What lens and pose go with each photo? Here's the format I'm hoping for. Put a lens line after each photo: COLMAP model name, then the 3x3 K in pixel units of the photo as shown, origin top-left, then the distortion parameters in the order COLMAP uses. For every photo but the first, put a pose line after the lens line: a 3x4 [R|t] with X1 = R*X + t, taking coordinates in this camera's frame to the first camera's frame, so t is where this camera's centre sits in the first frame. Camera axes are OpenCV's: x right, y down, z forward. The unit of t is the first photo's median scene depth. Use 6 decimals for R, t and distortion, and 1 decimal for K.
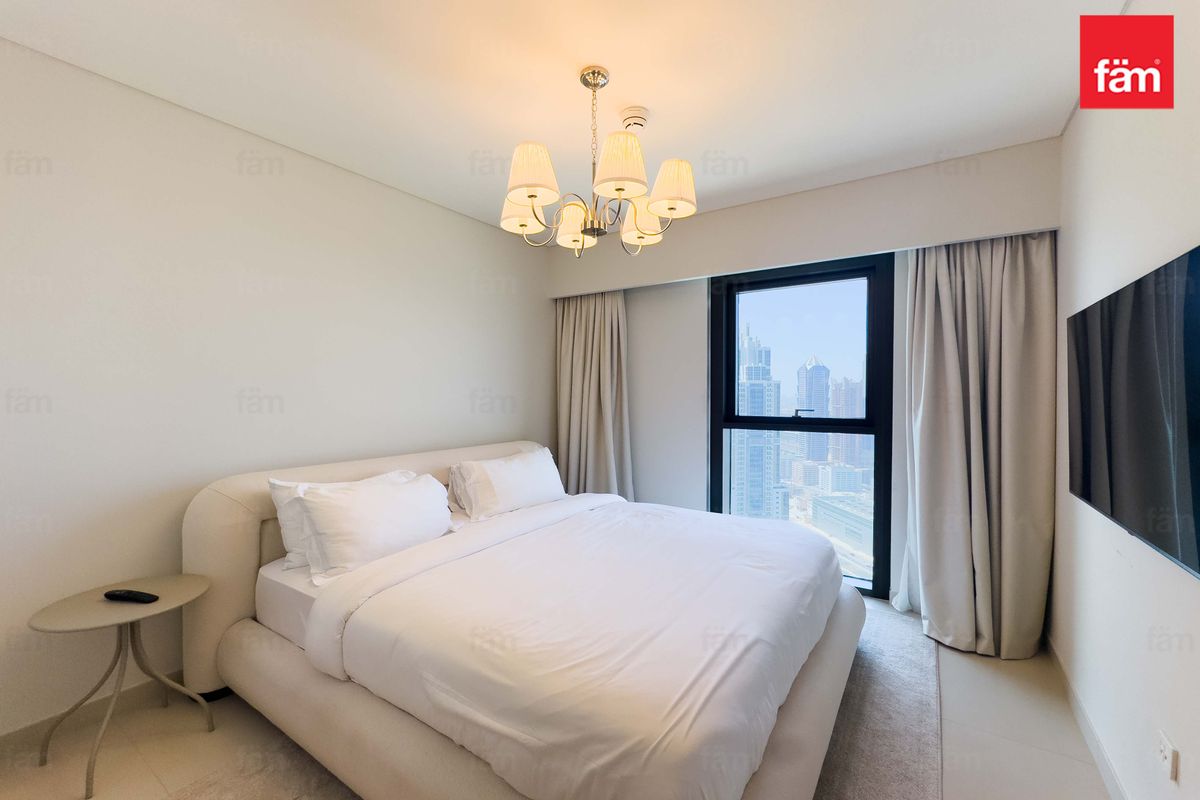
lens RADIAL K [[491.2, 0, 608.0], [0, 491.2, 391.7], [0, 0, 1]] dist [-0.000646, 0.000037]
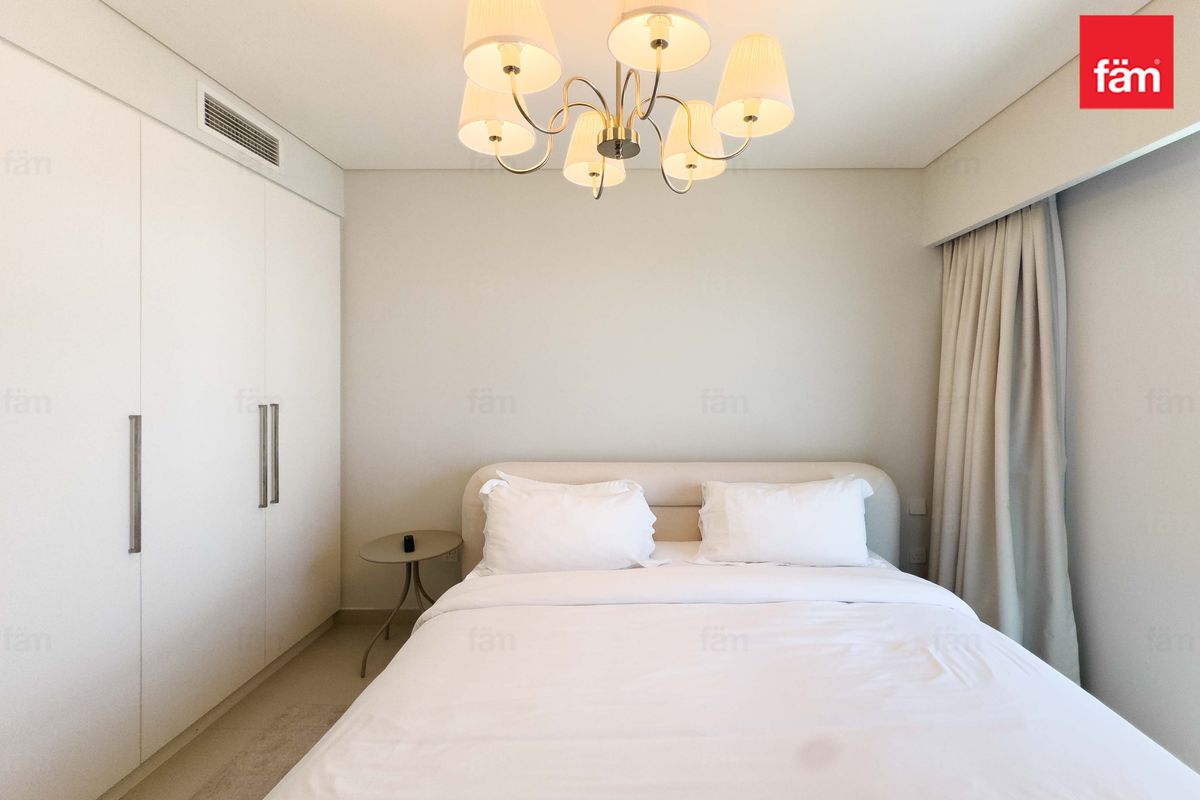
lens RADIAL K [[491.2, 0, 608.0], [0, 491.2, 391.7], [0, 0, 1]] dist [-0.000646, 0.000037]
pose [[0.560300, 0.003744, -0.828281, 0.283410], [-0.003751, 0.999991, 0.001982, -0.004063], [0.828281, 0.001996, 0.560309, 0.443212]]
